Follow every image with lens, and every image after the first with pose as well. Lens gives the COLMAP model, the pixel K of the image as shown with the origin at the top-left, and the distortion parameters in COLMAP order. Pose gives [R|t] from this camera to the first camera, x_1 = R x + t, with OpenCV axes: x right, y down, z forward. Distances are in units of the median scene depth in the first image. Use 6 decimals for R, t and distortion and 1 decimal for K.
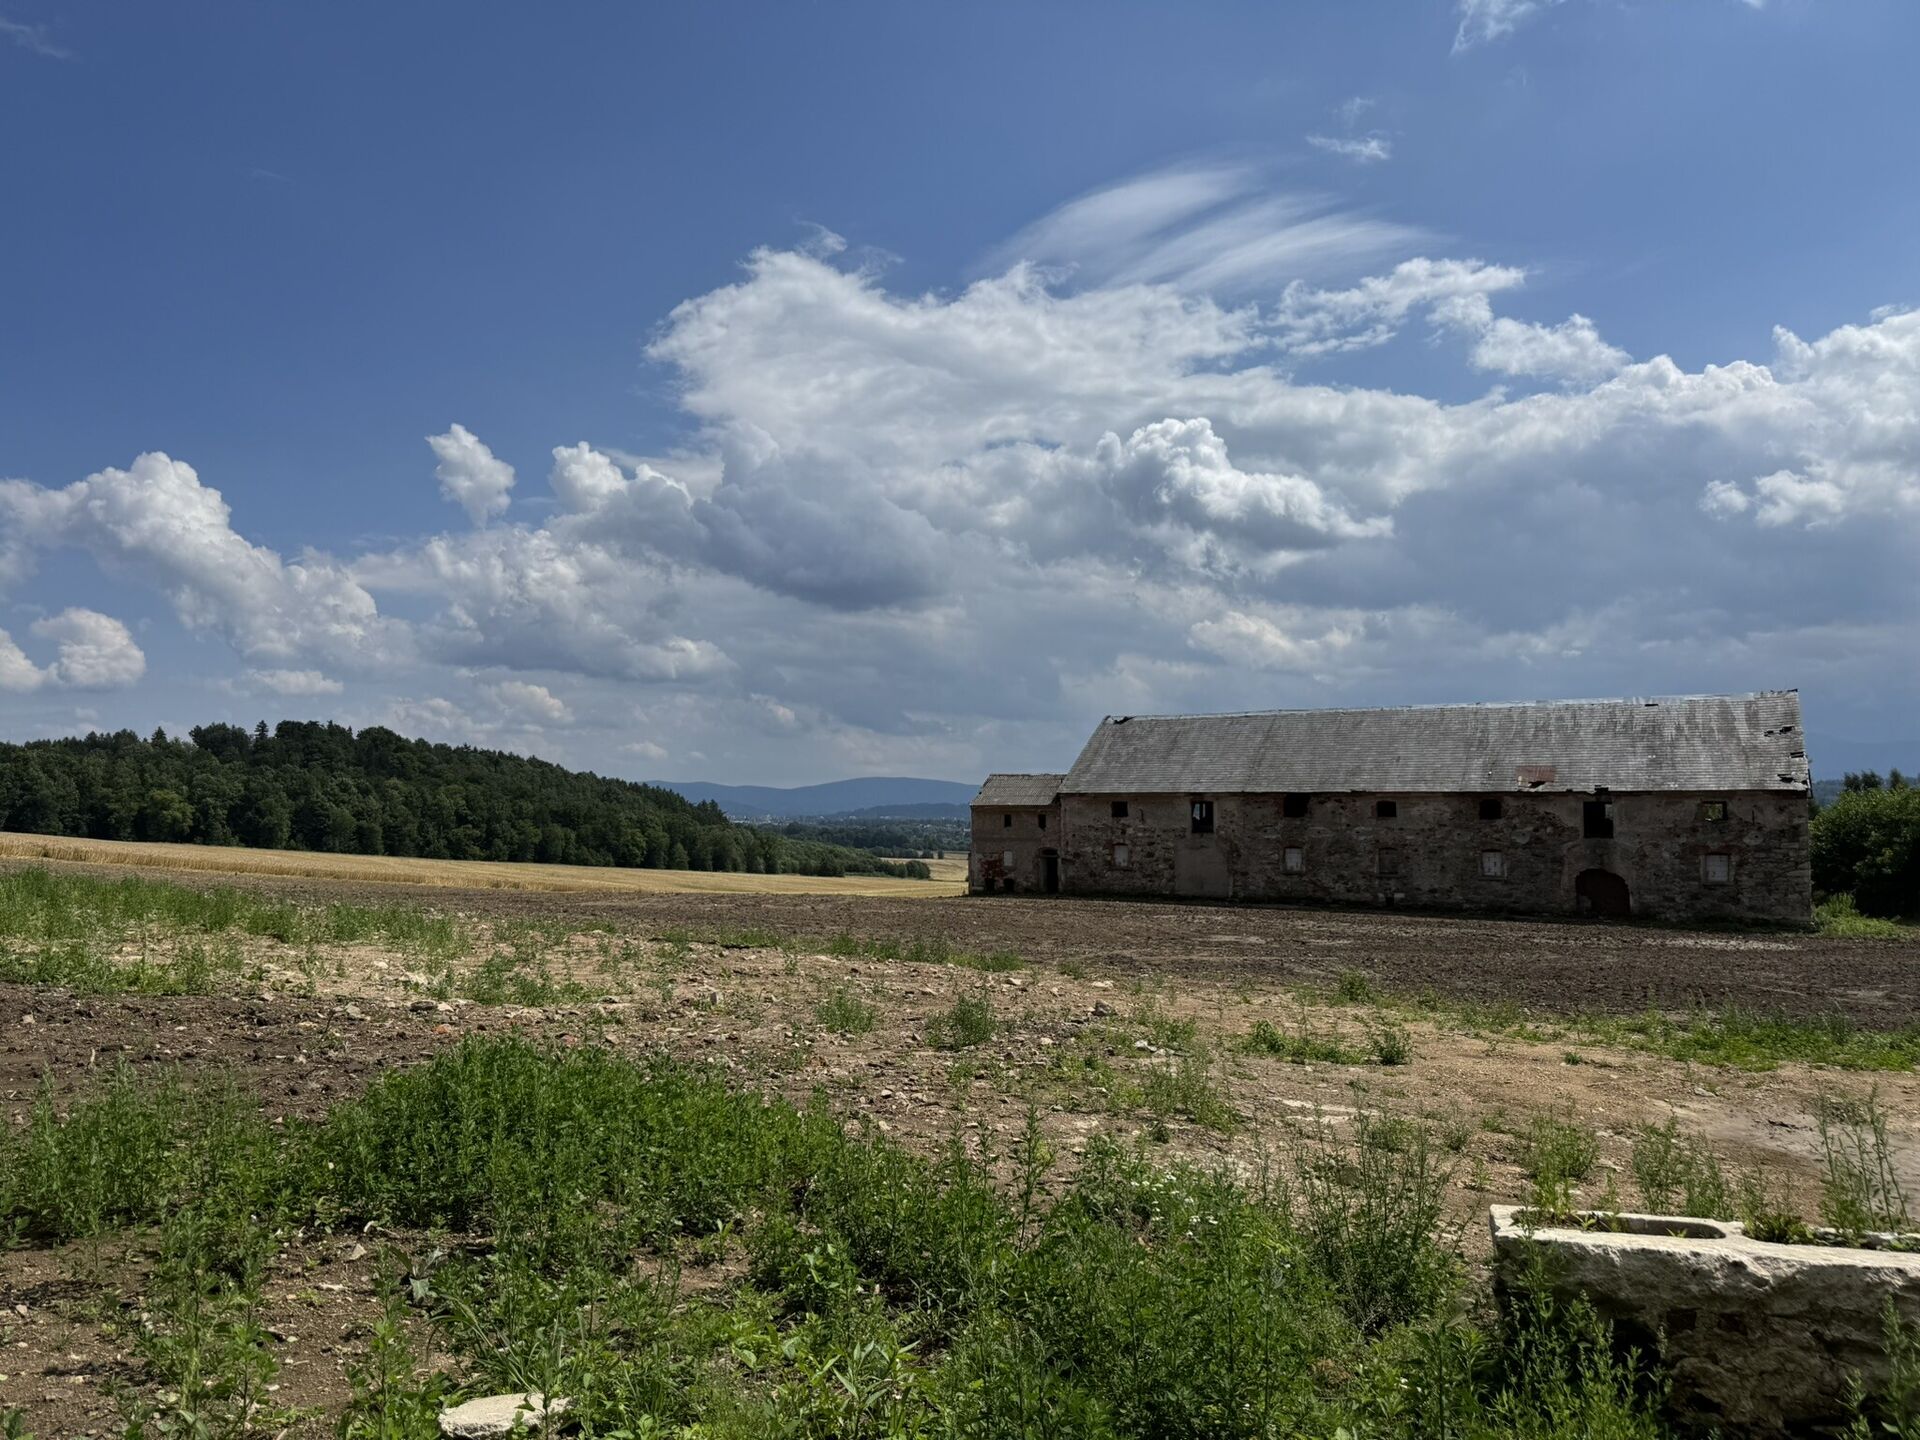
lens RADIAL K [[1363.3, 0, 950.3], [0, 1363.3, 683.6], [0, 0, 1]] dist [0.049712, -0.056683]
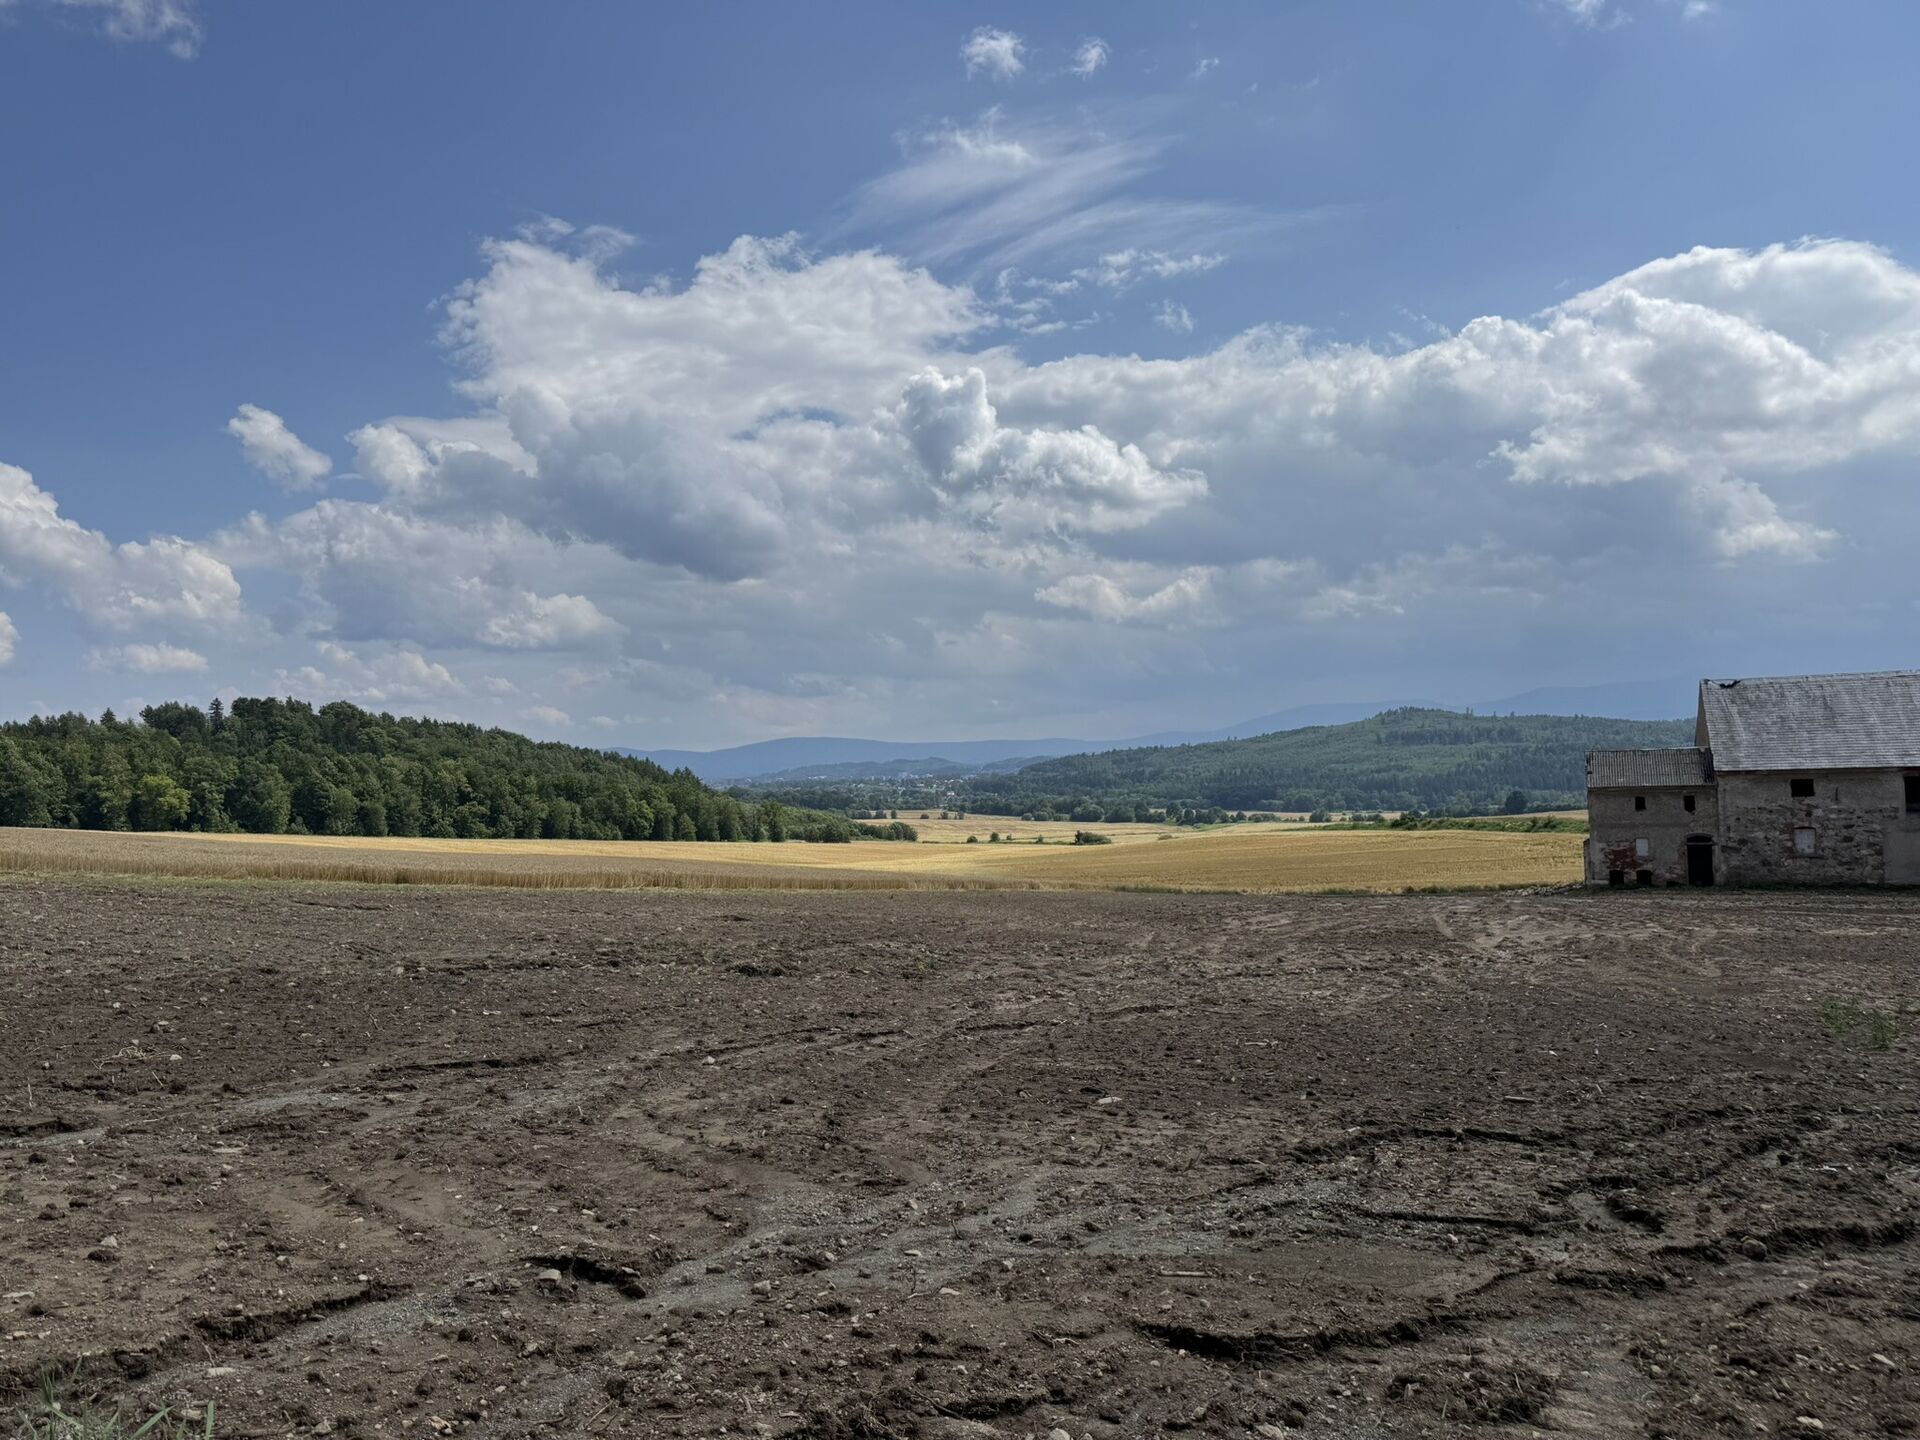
lens RADIAL K [[1363.3, 0, 959.6], [0, 1363.3, 708.0], [0, 0, 1]] dist [0.049712, -0.056683]
pose [[0.997915, -0.027583, 0.058347, -0.152161], [0.024698, 0.998463, 0.049607, -0.004945], [-0.059626, -0.048062, 0.997063, 0.054358]]
